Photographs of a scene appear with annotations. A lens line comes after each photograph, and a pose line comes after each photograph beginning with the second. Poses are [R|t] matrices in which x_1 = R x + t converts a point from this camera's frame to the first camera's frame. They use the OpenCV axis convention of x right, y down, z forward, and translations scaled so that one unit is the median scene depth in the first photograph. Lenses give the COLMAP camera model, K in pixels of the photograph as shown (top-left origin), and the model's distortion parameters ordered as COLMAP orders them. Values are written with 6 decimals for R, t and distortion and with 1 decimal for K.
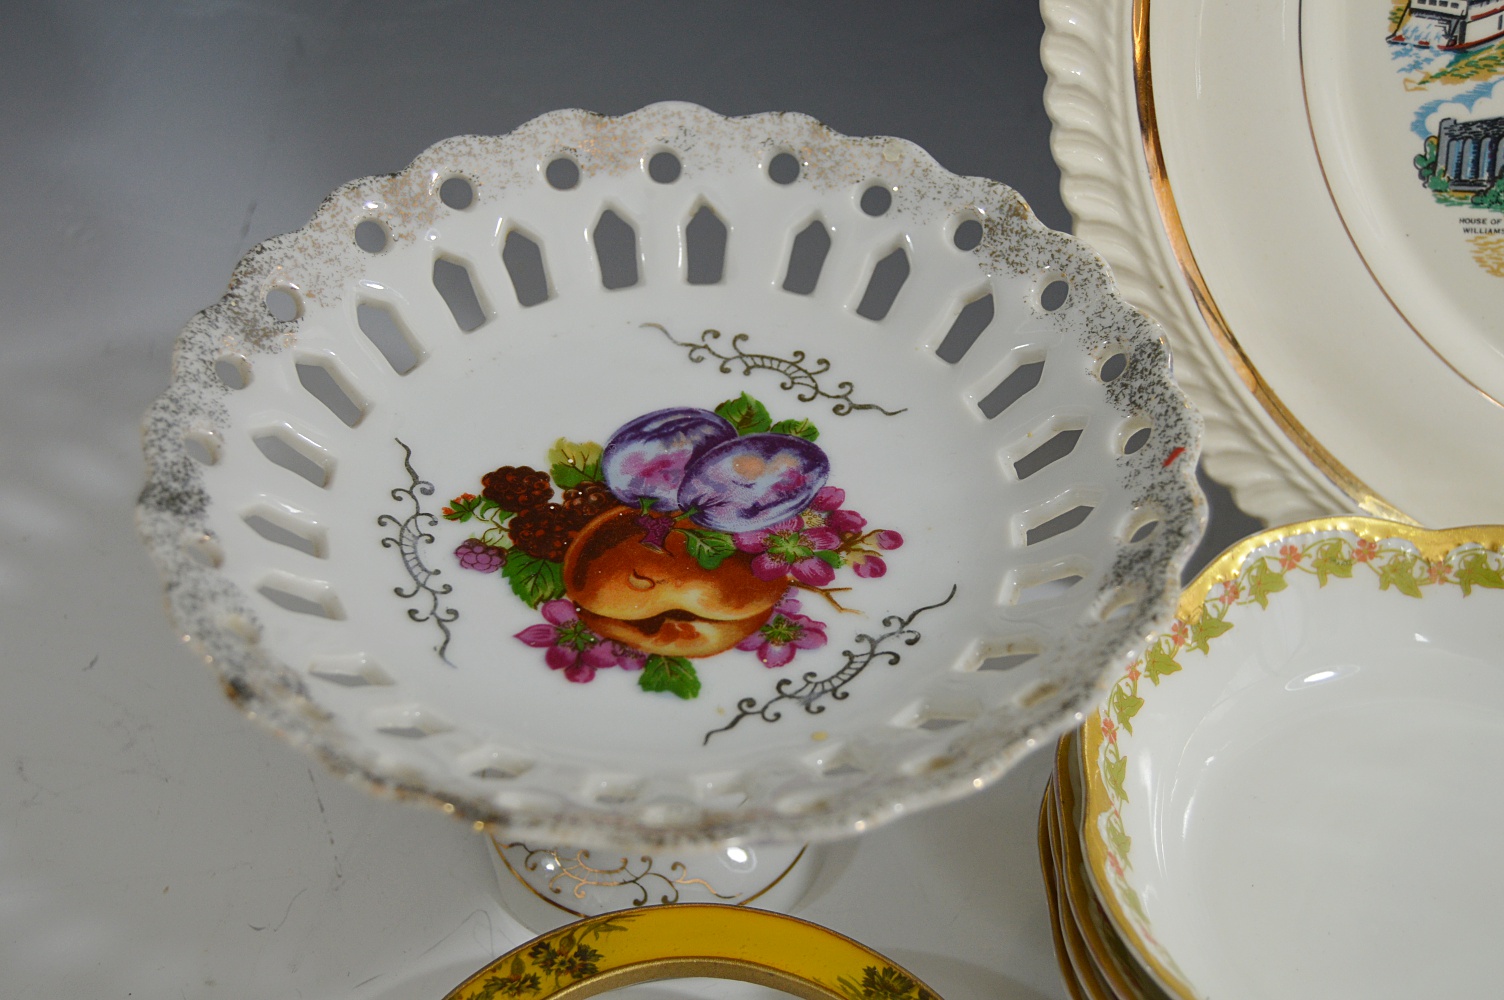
lens RADIAL K [[2262.9, 0, 752.0], [0, 2262.9, 500.0], [0, 0, 1]] dist [-0.035273, -0.072305]
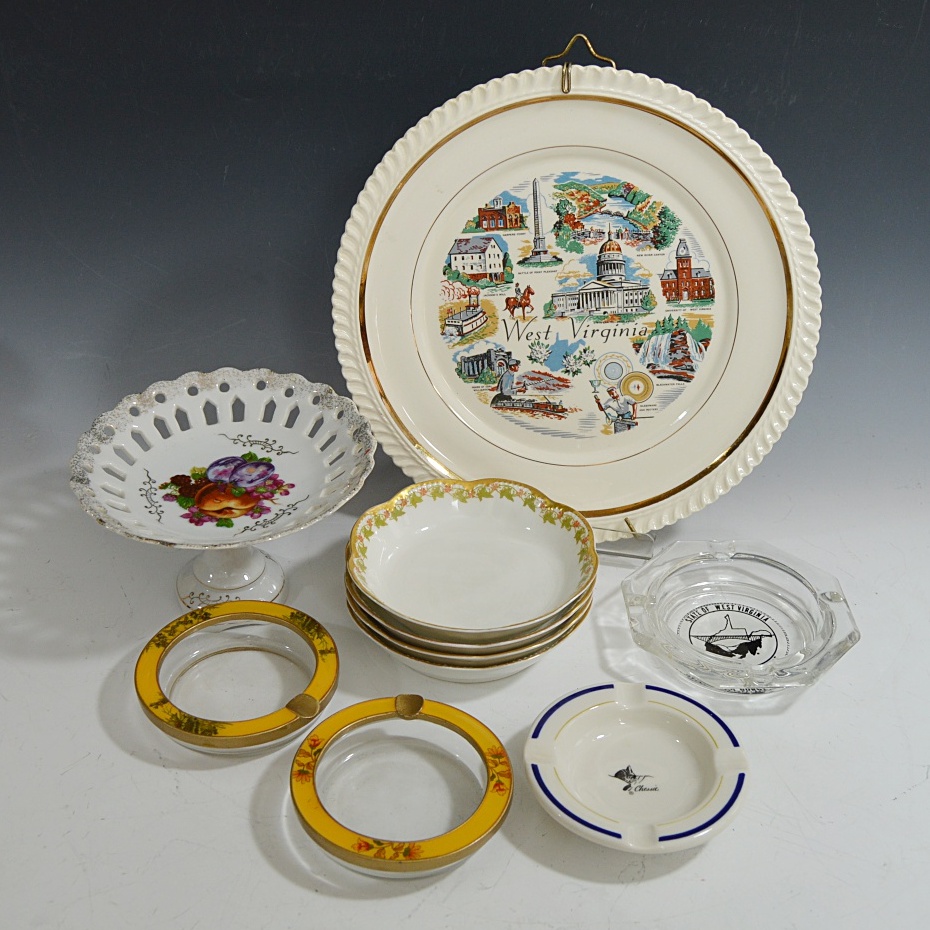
lens RADIAL K [[1447.4, 0, 443.9], [0, 1447.4, 445.8], [0, 0, 1]] dist [-0.059942, -0.065436]
pose [[0.996775, -0.066720, 0.044592, 0.191545], [0.073295, 0.983177, -0.167305, 0.329726], [-0.032679, 0.170033, 0.984896, -1.122347]]
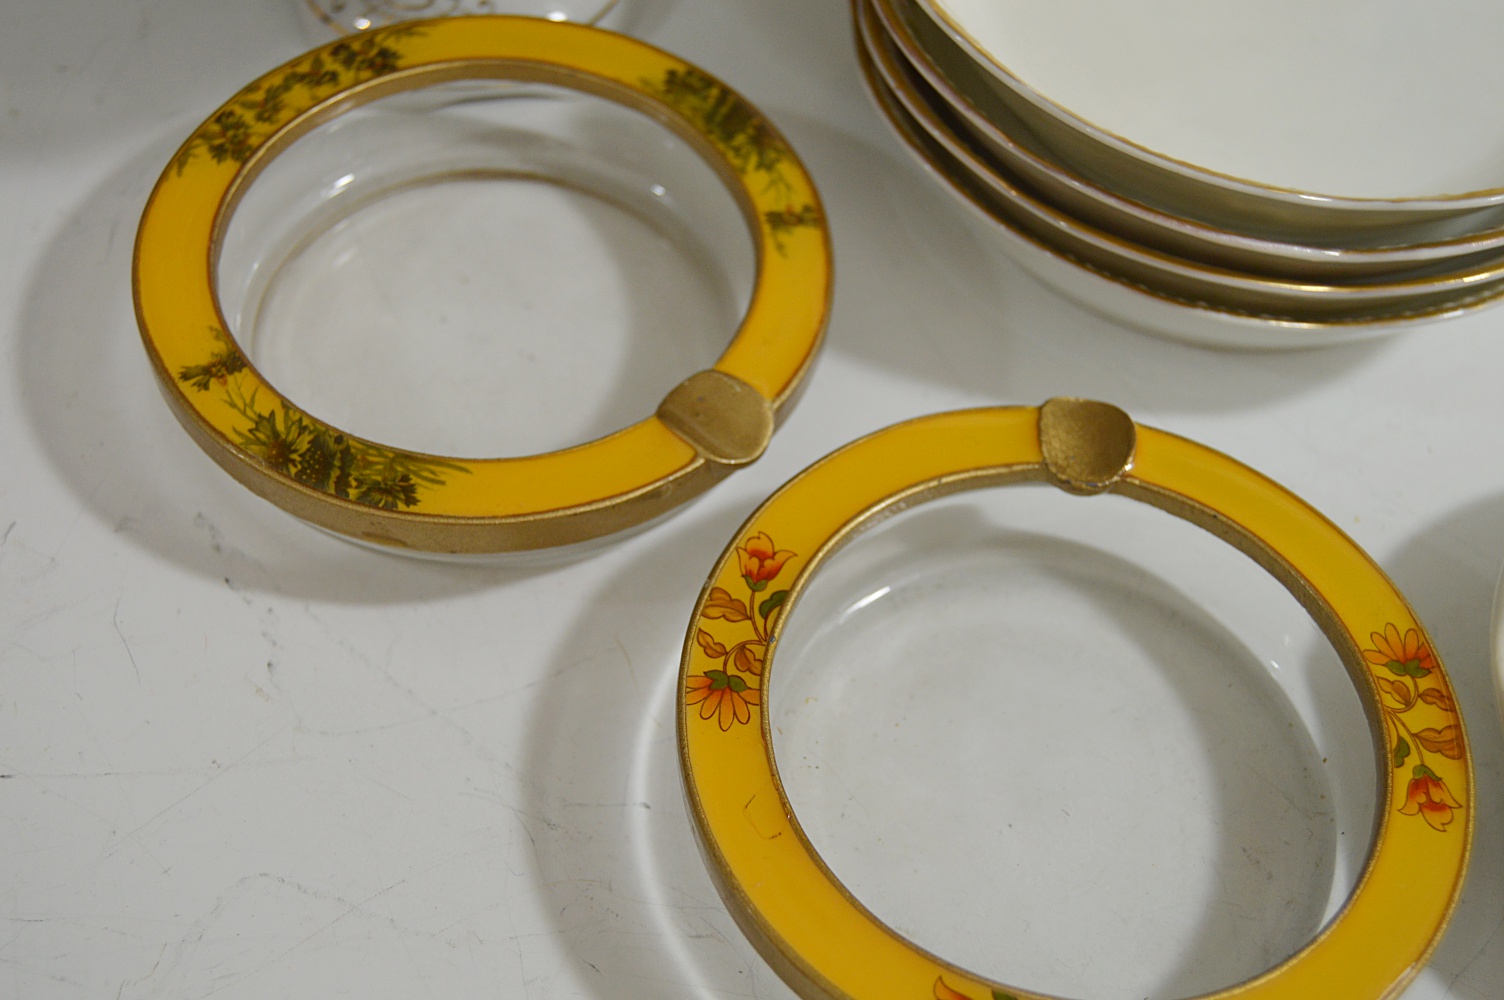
lens RADIAL K [[2262.9, 0, 752.0], [0, 2262.9, 500.0], [0, 0, 1]] dist [-0.035273, -0.072305]
pose [[0.999097, -0.000864, 0.042476, 0.044015], [-0.006160, 0.986280, 0.164965, 0.223511], [-0.042036, -0.165077, 0.985384, -0.021797]]
